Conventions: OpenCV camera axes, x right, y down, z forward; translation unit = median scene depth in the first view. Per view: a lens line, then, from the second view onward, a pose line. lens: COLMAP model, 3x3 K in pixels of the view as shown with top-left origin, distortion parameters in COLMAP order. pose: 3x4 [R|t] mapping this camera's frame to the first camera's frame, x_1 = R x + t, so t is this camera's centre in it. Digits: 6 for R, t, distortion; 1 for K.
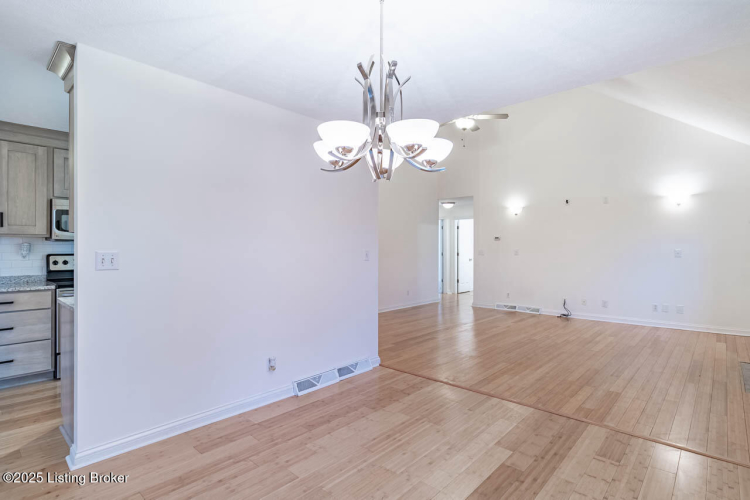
lens RADIAL K [[375.7, 0, 386.8], [0, 375.7, 249.2], [0, 0, 1]] dist [0.002890, 0.000026]
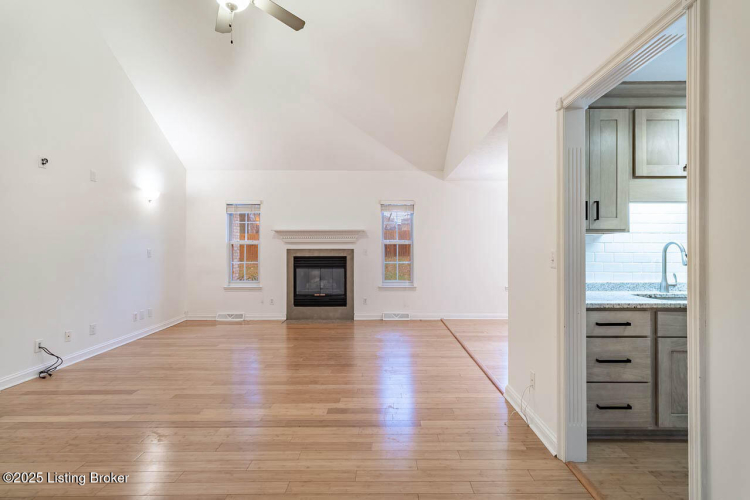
lens RADIAL K [[355.8, 0, 386.2], [0, 355.8, 248.5], [0, 0, 1]] dist [0.003567, 0.000419]
pose [[-0.670838, -0.001879, 0.741602, -0.242114], [-0.000577, 0.999998, 0.002011, -0.001914], [-0.741604, 0.000921, -0.670837, 1.008683]]
